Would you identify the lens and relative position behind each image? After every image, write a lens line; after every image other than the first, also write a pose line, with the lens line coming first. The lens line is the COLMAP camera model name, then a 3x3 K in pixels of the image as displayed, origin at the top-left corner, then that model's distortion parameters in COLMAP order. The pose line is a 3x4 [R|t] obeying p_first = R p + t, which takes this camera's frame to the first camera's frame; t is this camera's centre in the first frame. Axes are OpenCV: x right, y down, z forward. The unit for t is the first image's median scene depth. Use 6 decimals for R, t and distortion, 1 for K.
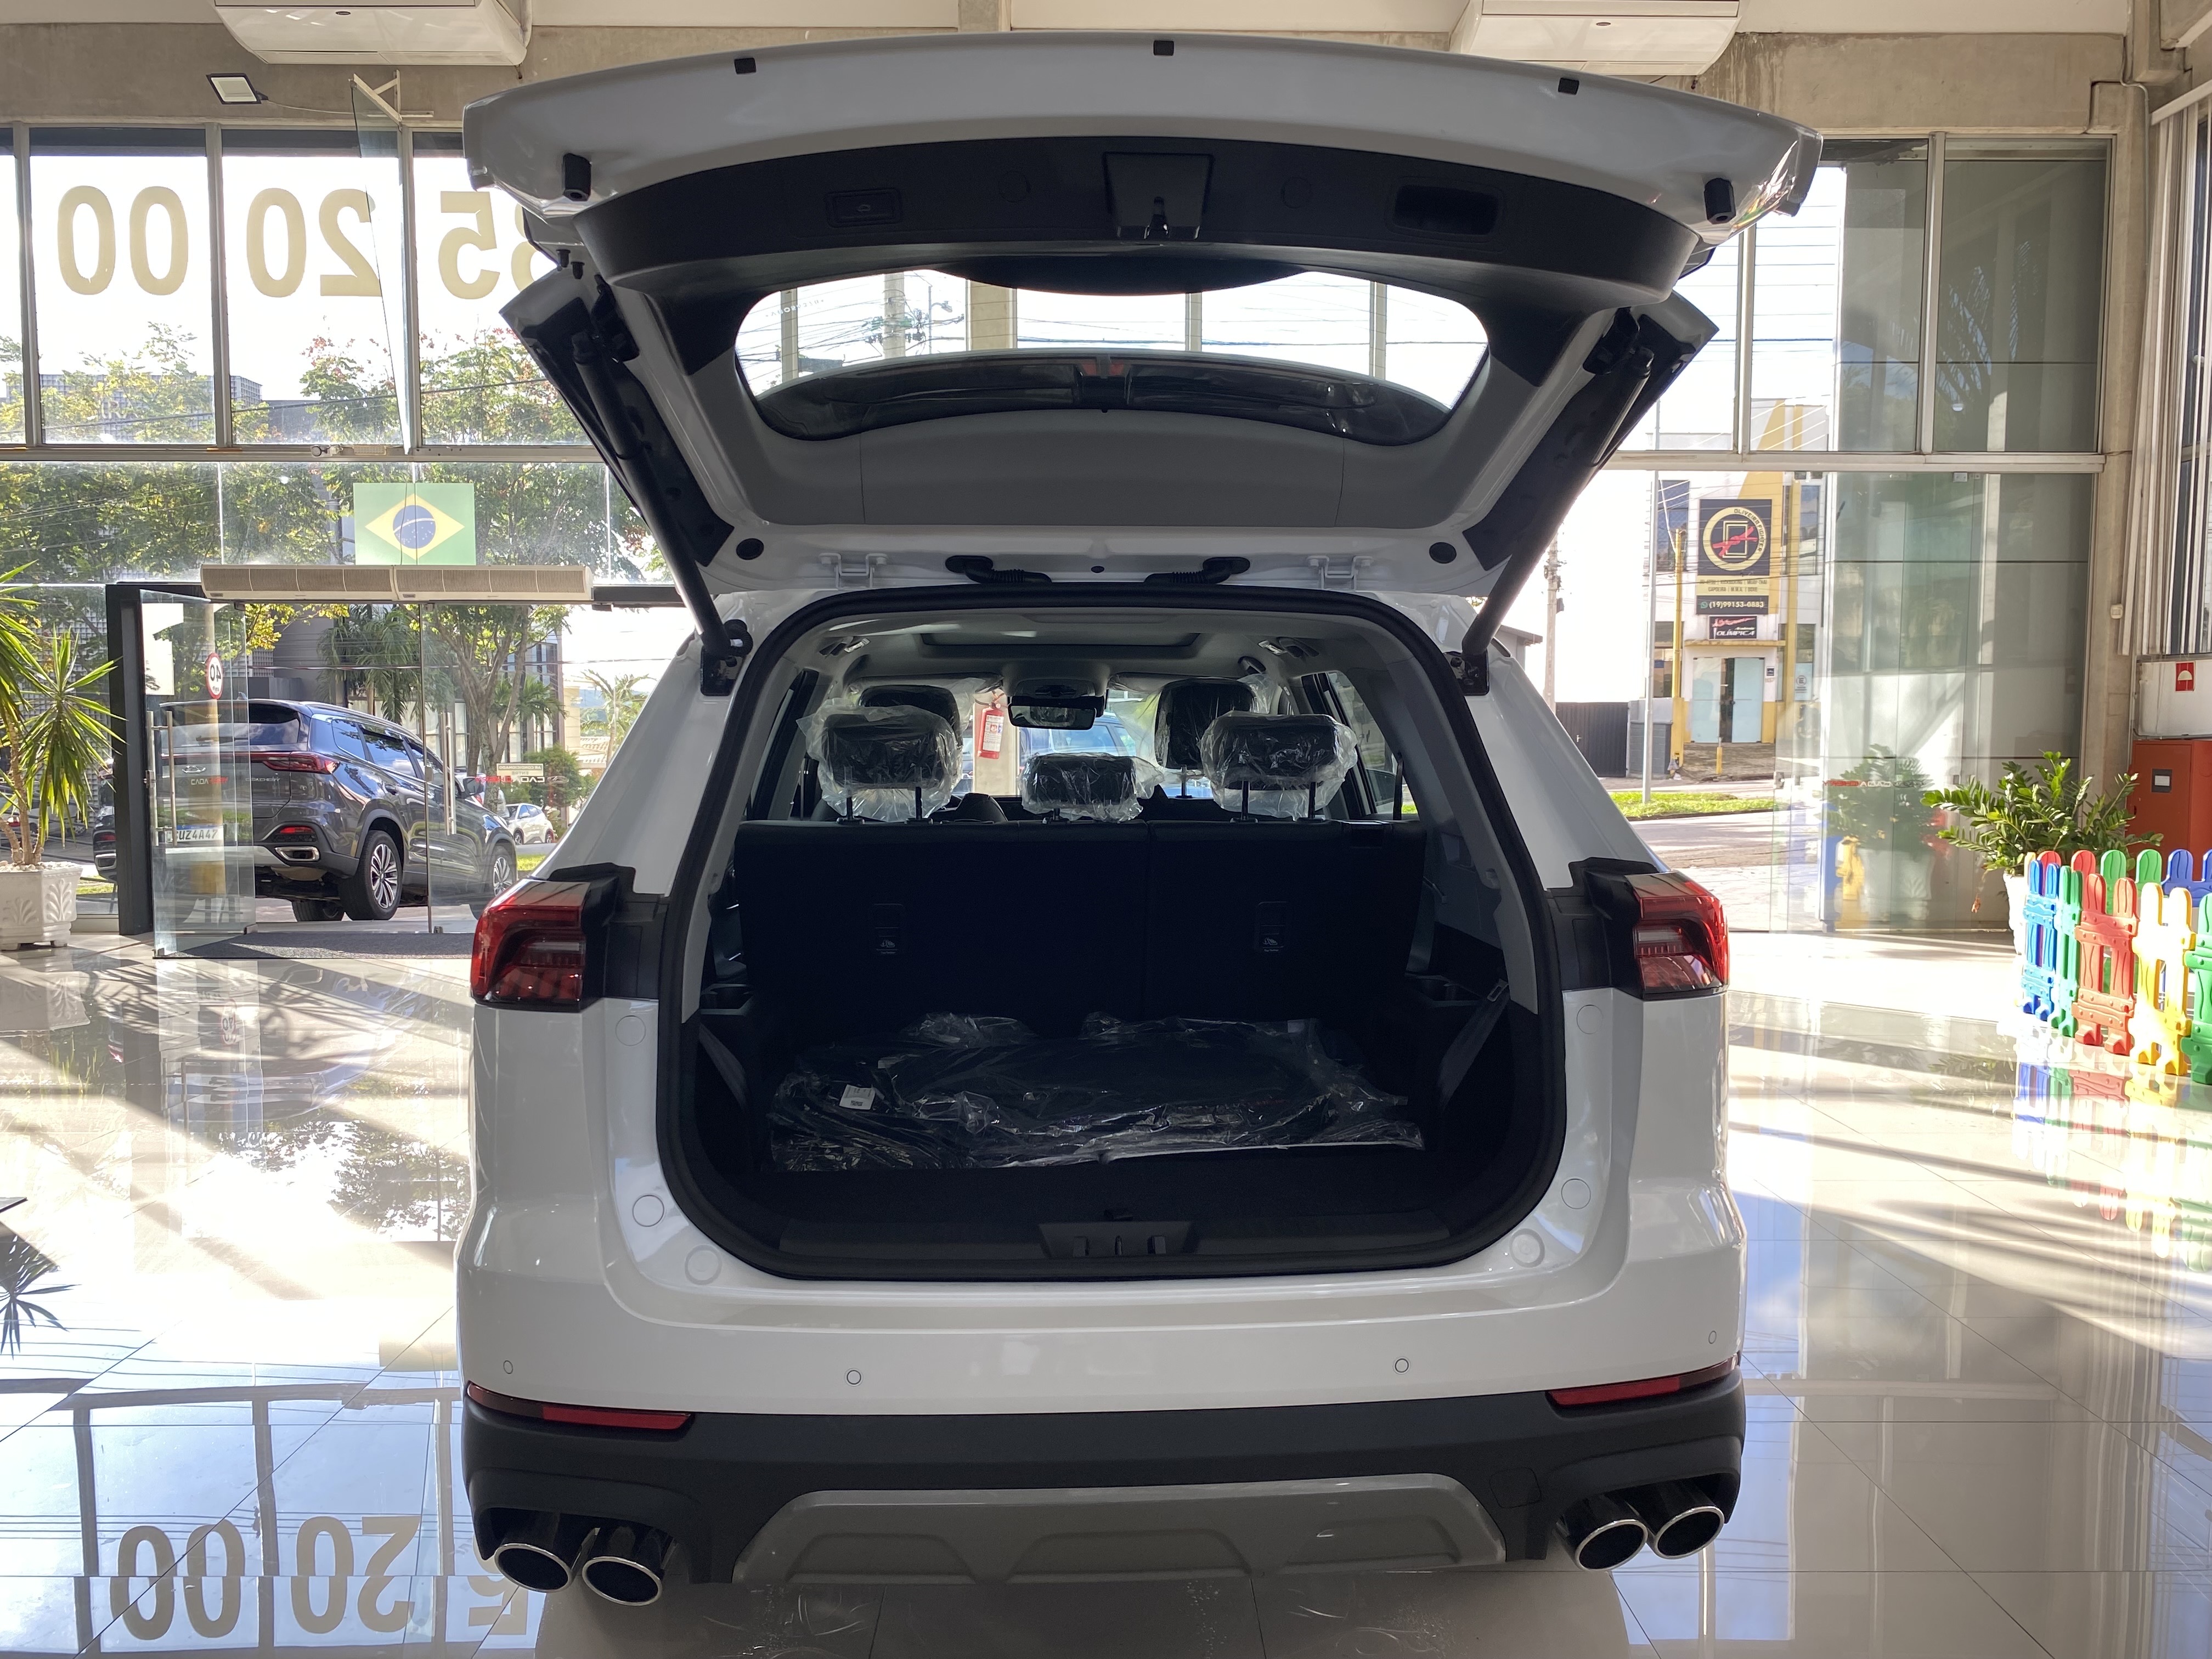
lens RADIAL K [[1690.4, 0, 1096.5], [0, 1690.4, 838.7], [0, 0, 1]] dist [0.009107, -0.004440]
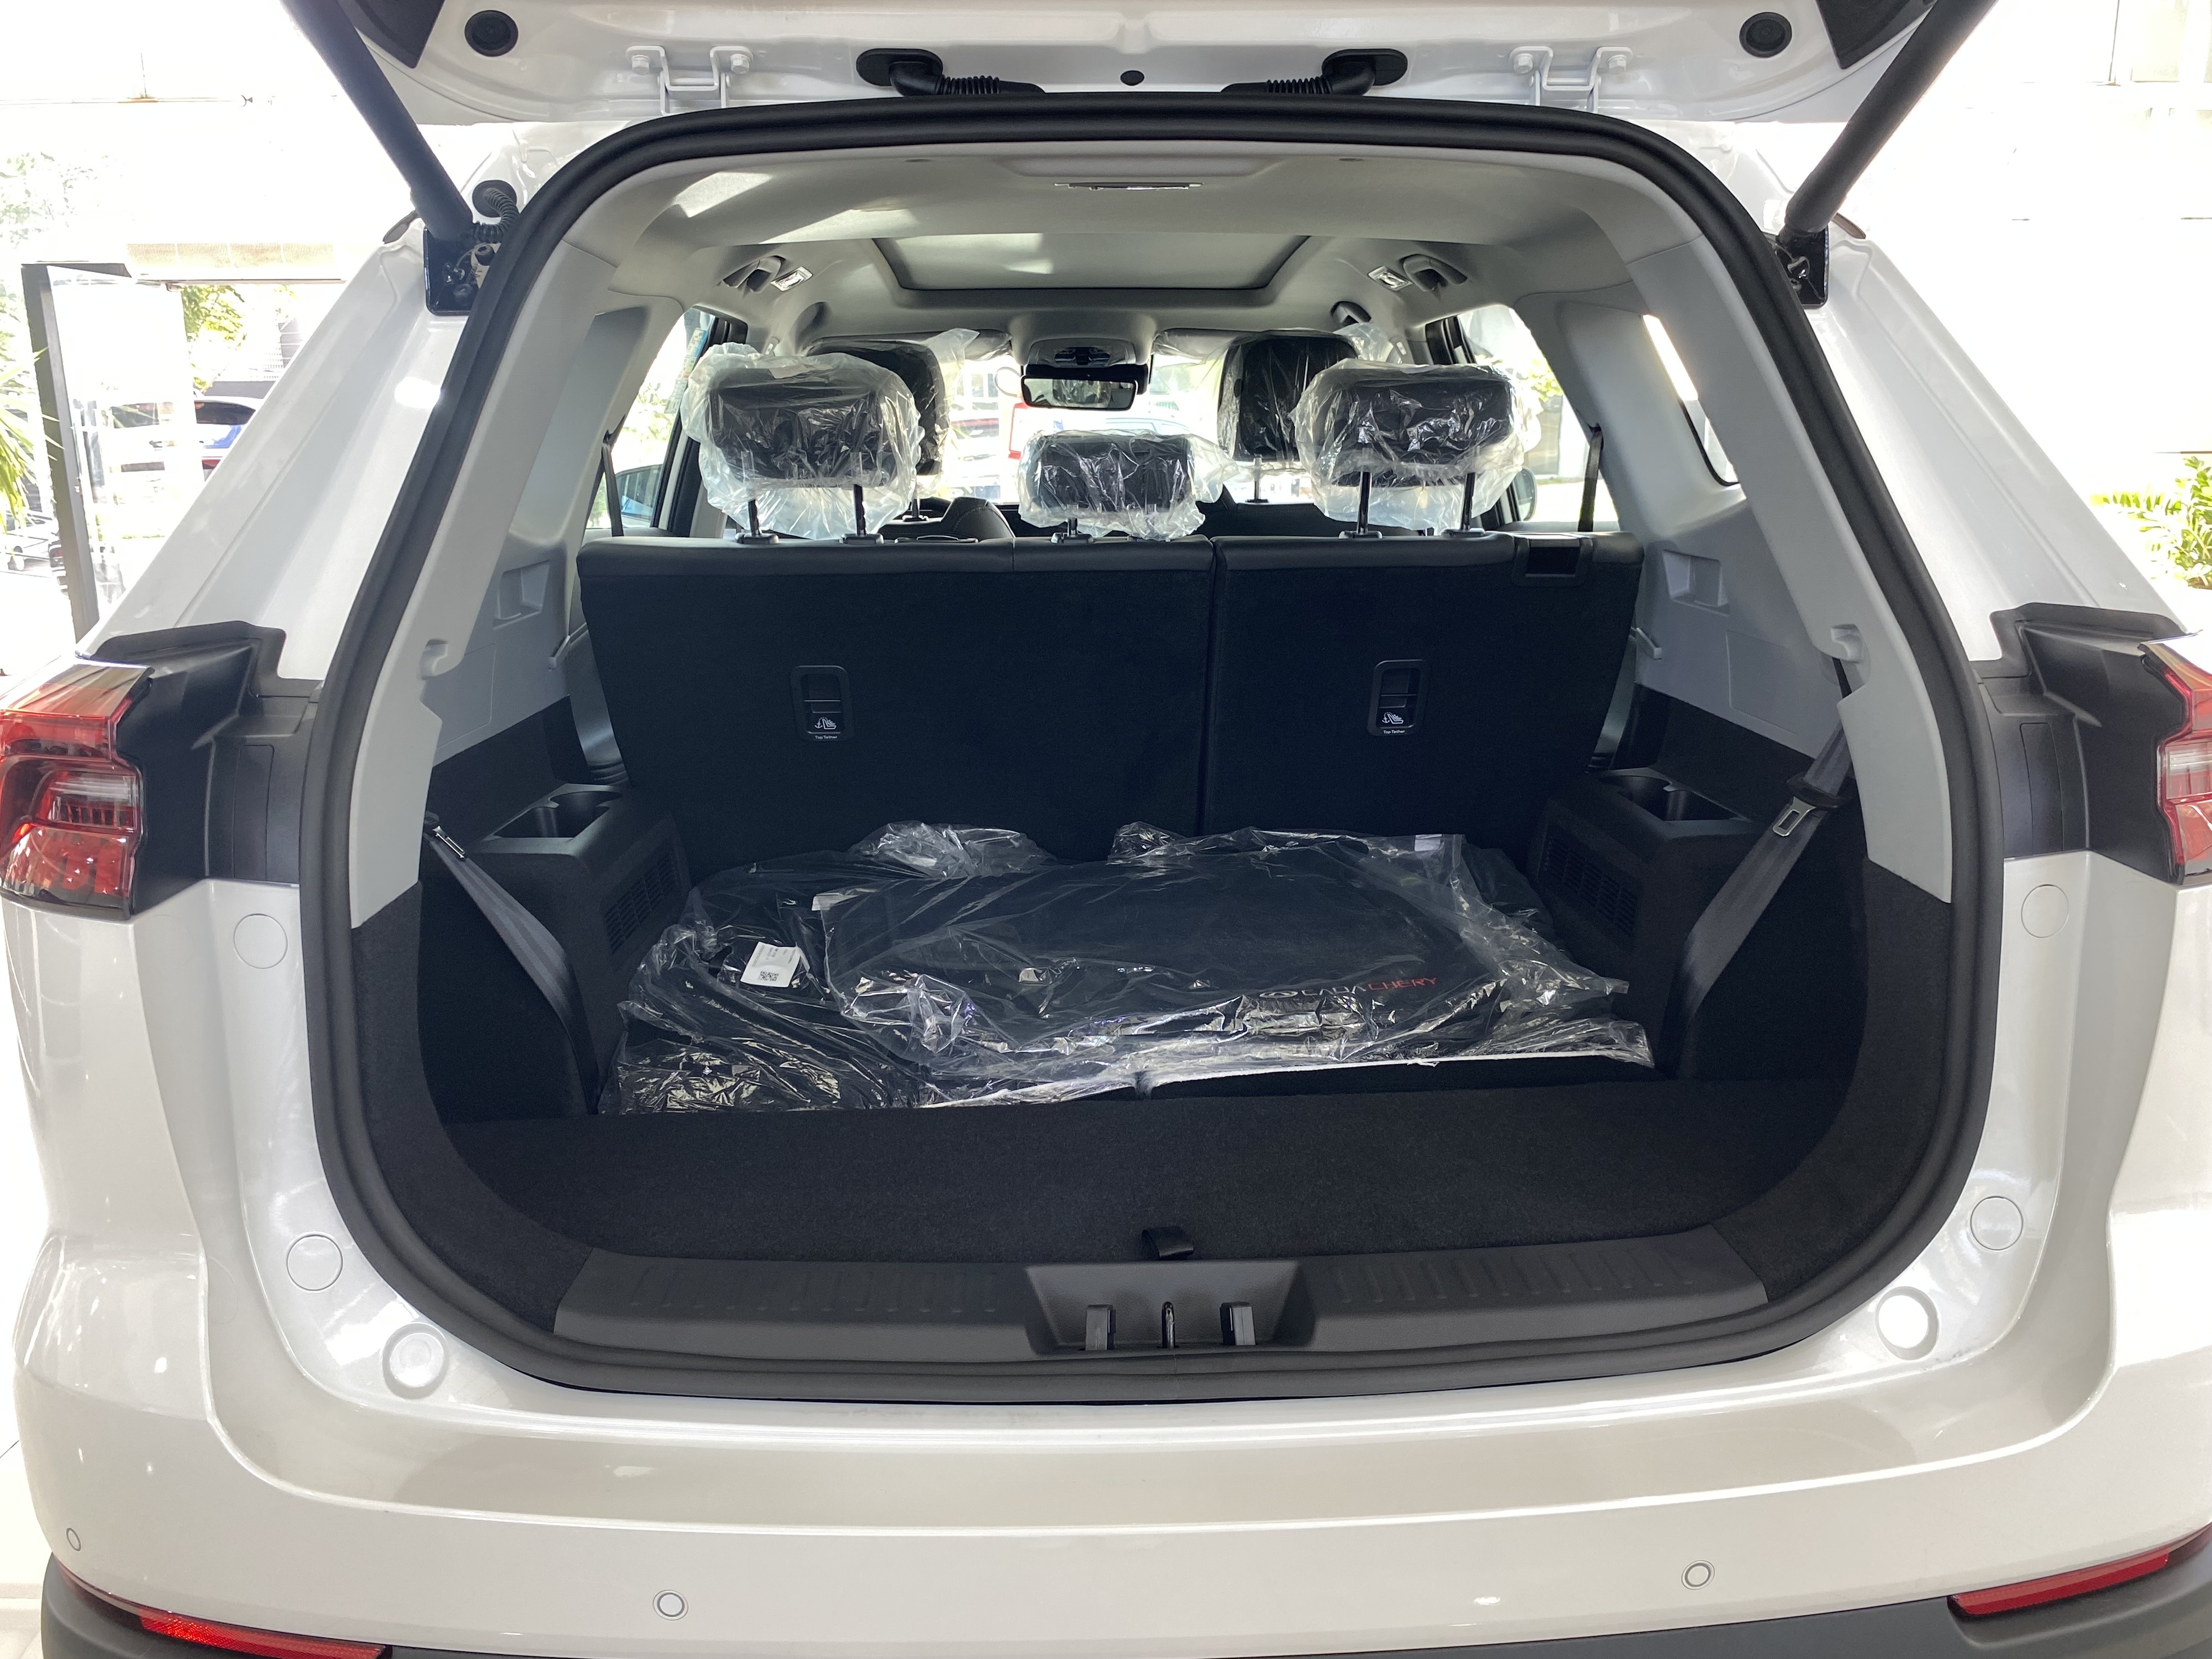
lens RADIAL K [[1612.7, 0, 1106.0], [0, 1612.7, 829.5], [0, 0, 1]] dist [0.089869, -0.167007]
pose [[0.999723, -0.000628, -0.023527, 0.004084], [0.004663, 0.985117, 0.171822, -0.006980], [0.023069, -0.171884, 0.984847, 0.375230]]
